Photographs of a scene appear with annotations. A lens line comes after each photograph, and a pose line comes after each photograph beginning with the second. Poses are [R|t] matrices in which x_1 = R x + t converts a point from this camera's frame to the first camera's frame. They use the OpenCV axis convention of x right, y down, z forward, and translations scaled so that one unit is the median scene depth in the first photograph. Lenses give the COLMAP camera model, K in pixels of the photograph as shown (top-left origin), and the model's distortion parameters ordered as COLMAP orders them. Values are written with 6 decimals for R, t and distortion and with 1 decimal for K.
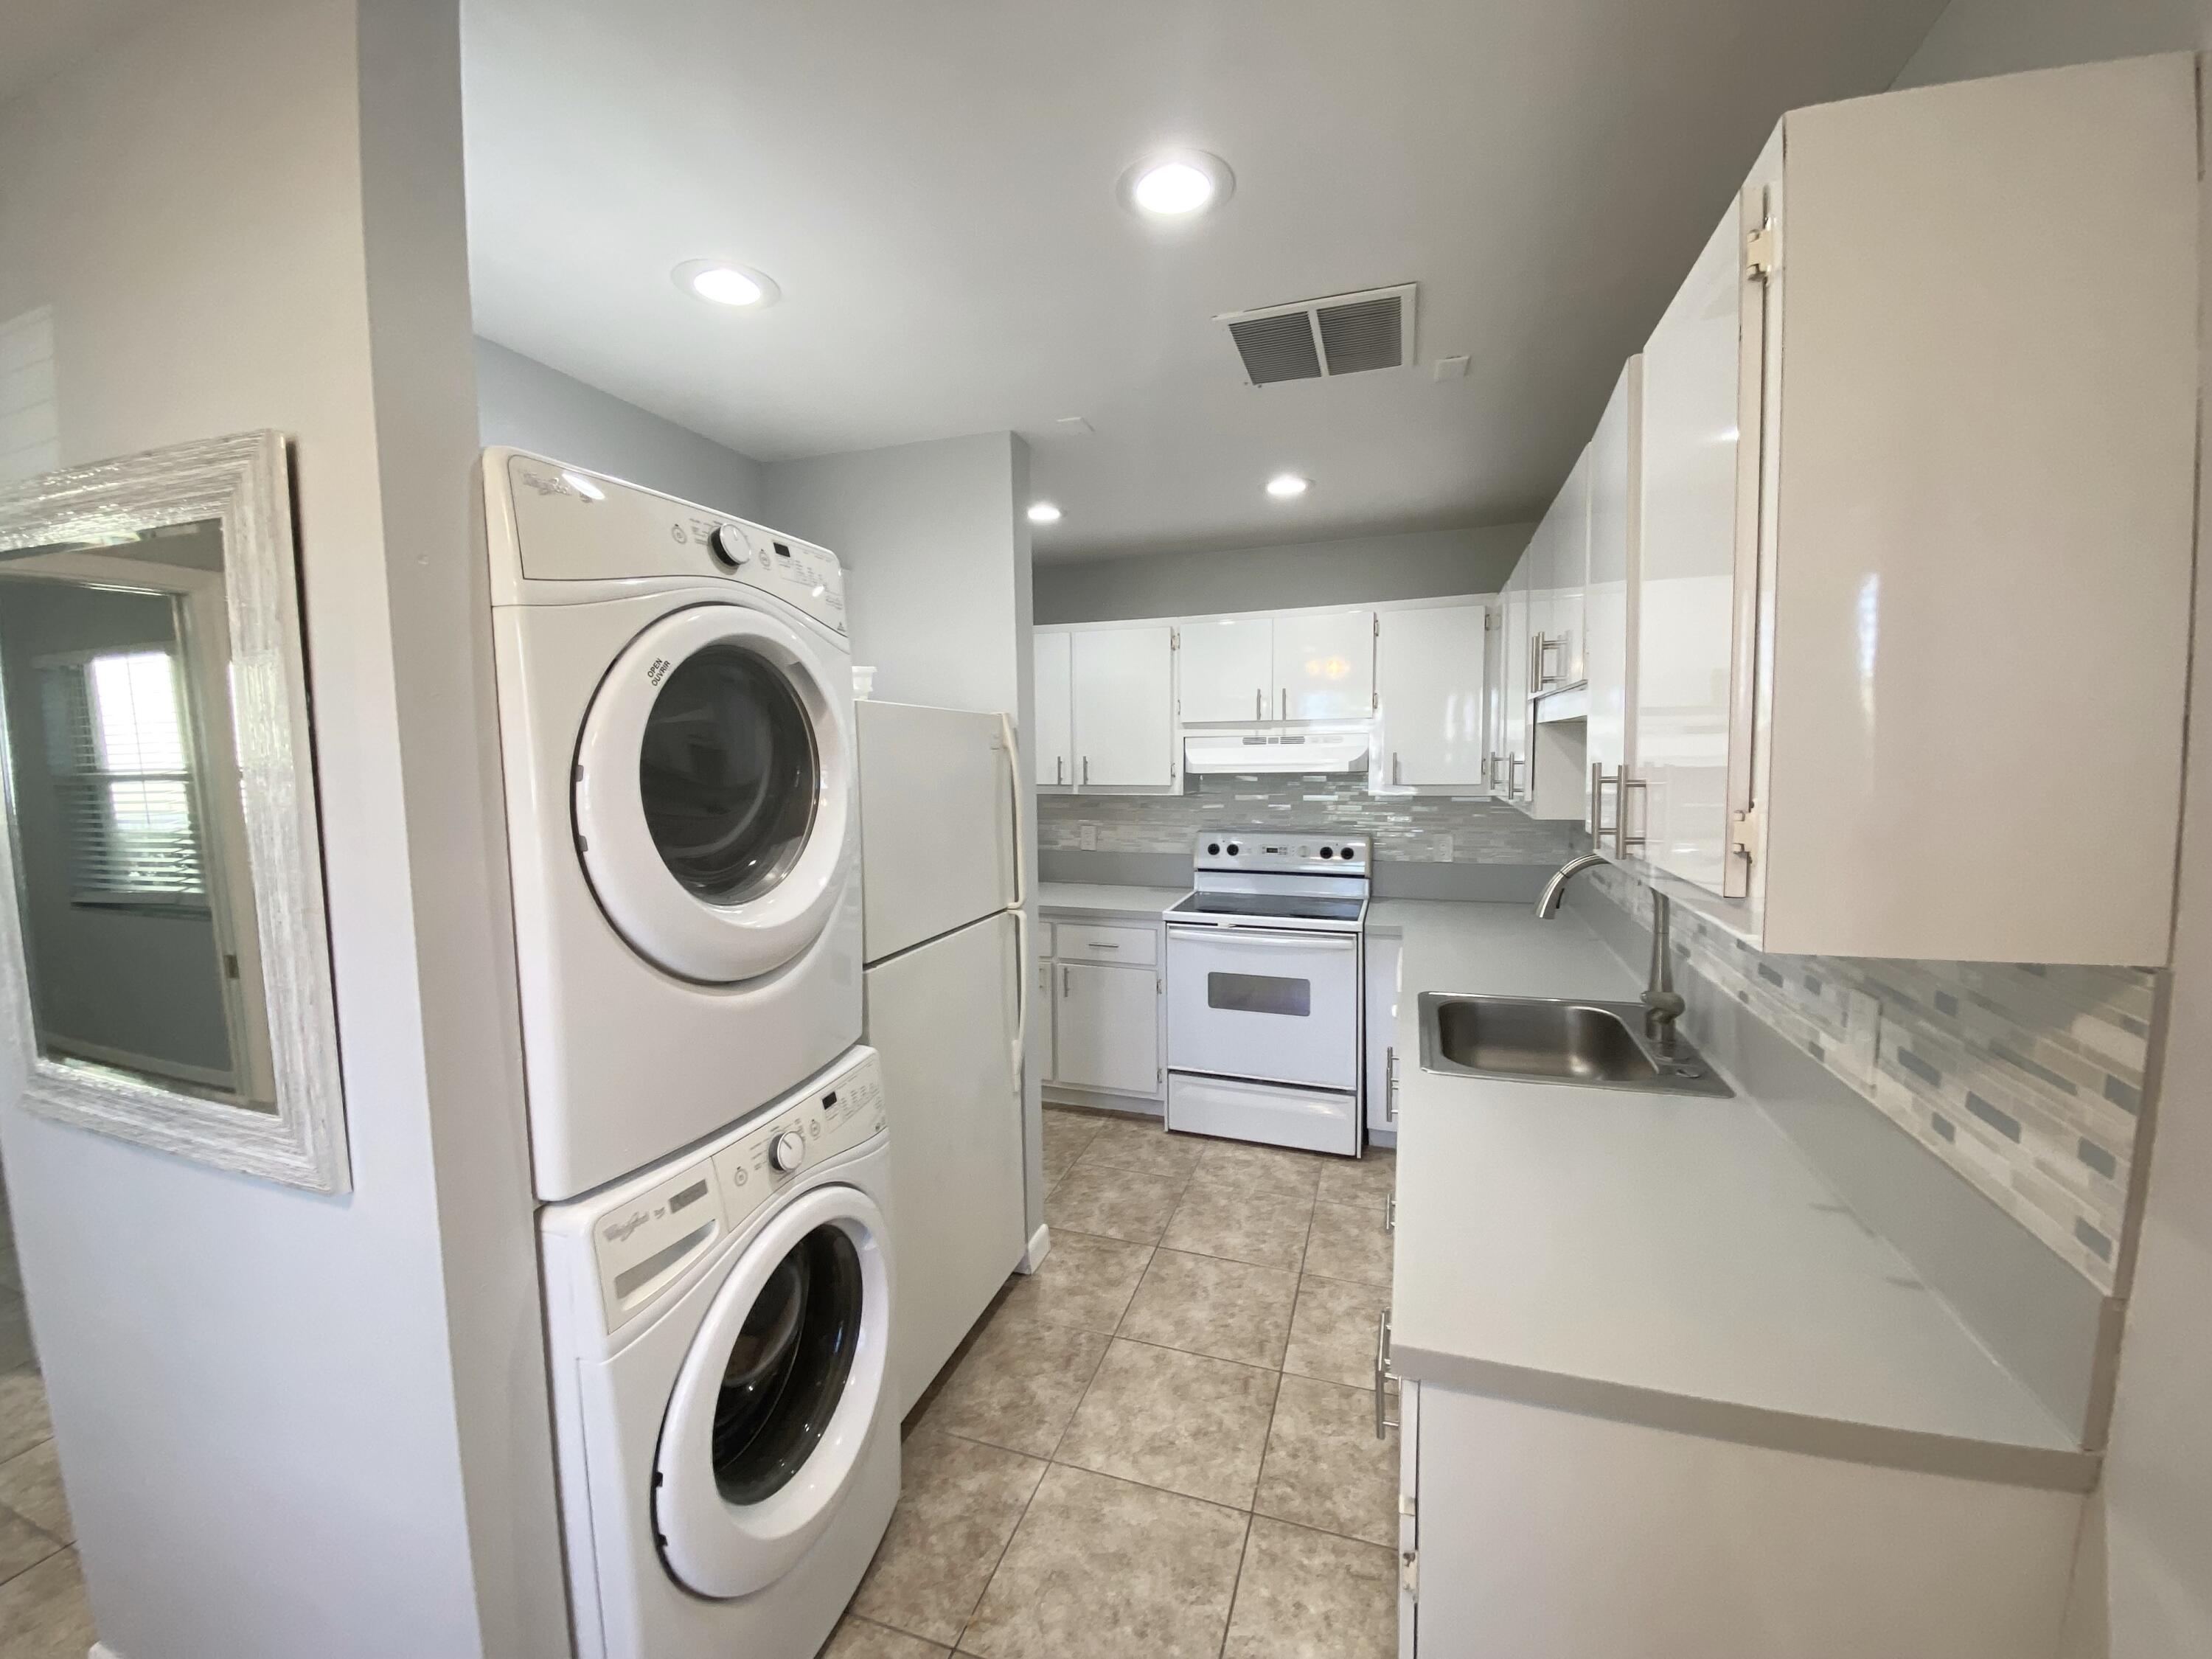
lens RADIAL K [[891.2, 0, 1094.6], [0, 891.2, 821.9], [0, 0, 1]] dist [0.002942, -0.008857]
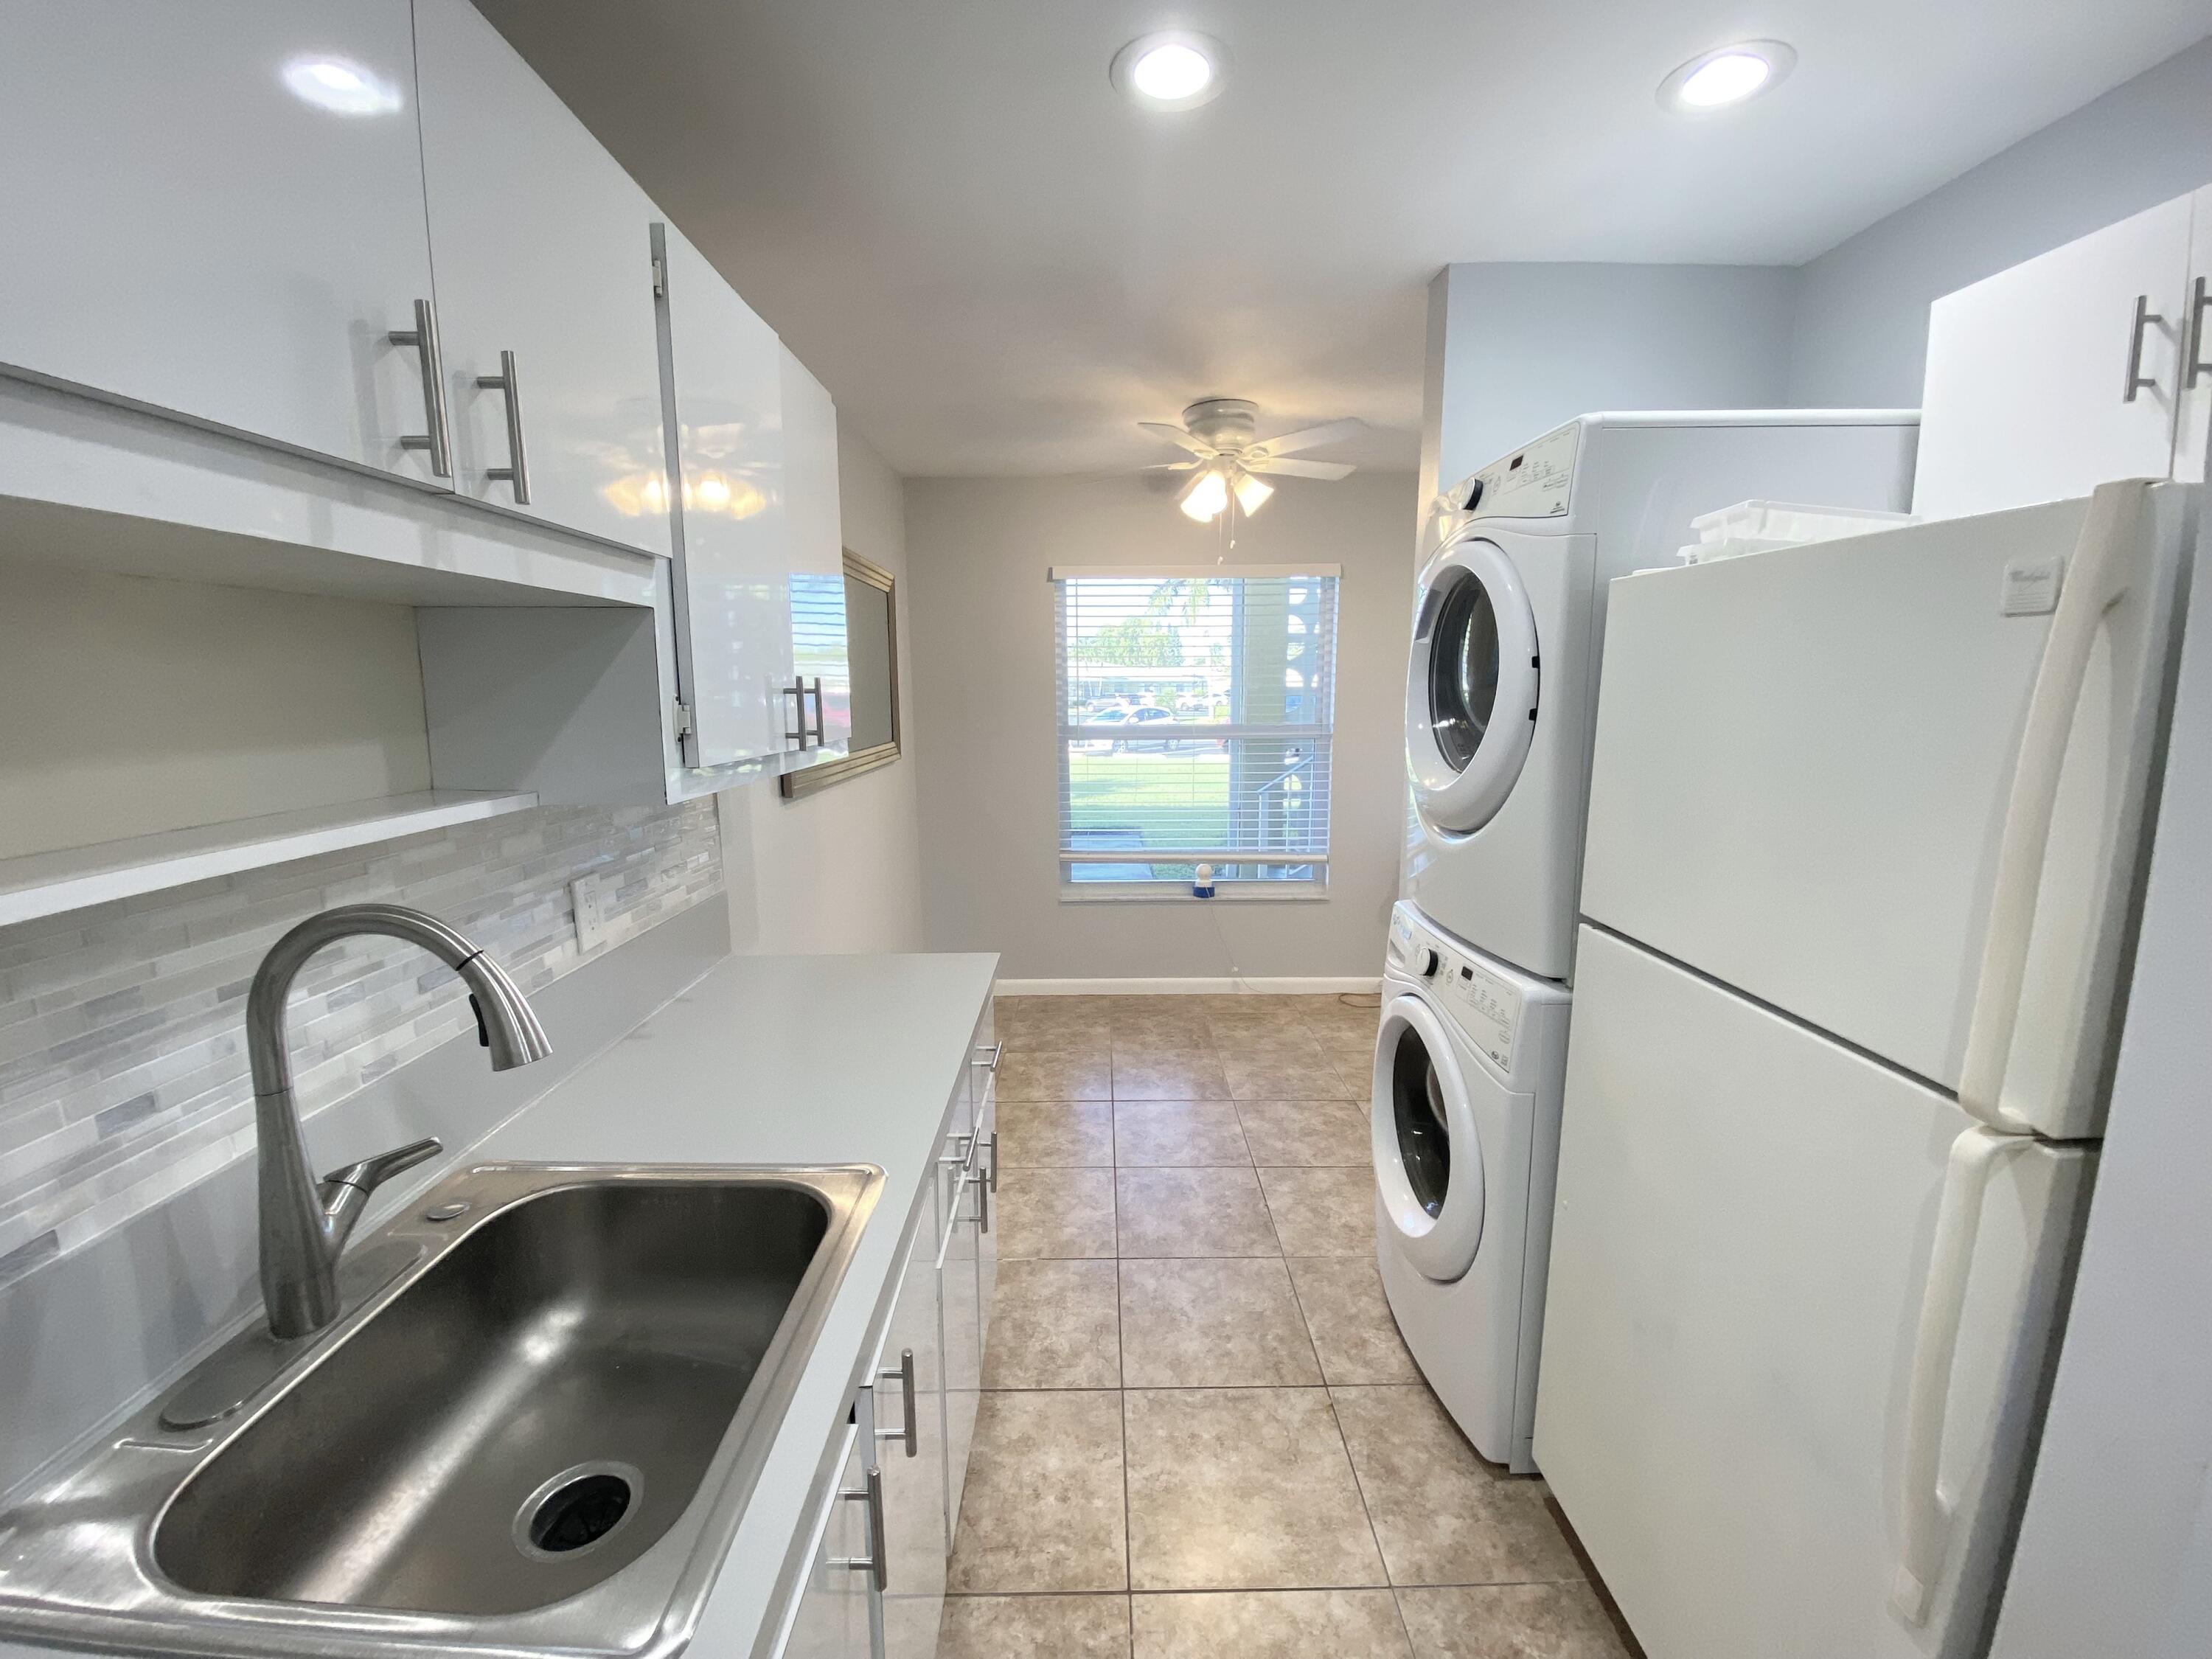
lens RADIAL K [[891.2, 0, 1110.1], [0, 891.2, 840.4], [0, 0, 1]] dist [0.002942, -0.008857]
pose [[-0.940464, 0.077766, -0.330877, 0.417539], [-0.000011, 0.973467, 0.228827, -0.088101], [0.339893, 0.215207, -0.915510, 1.623324]]
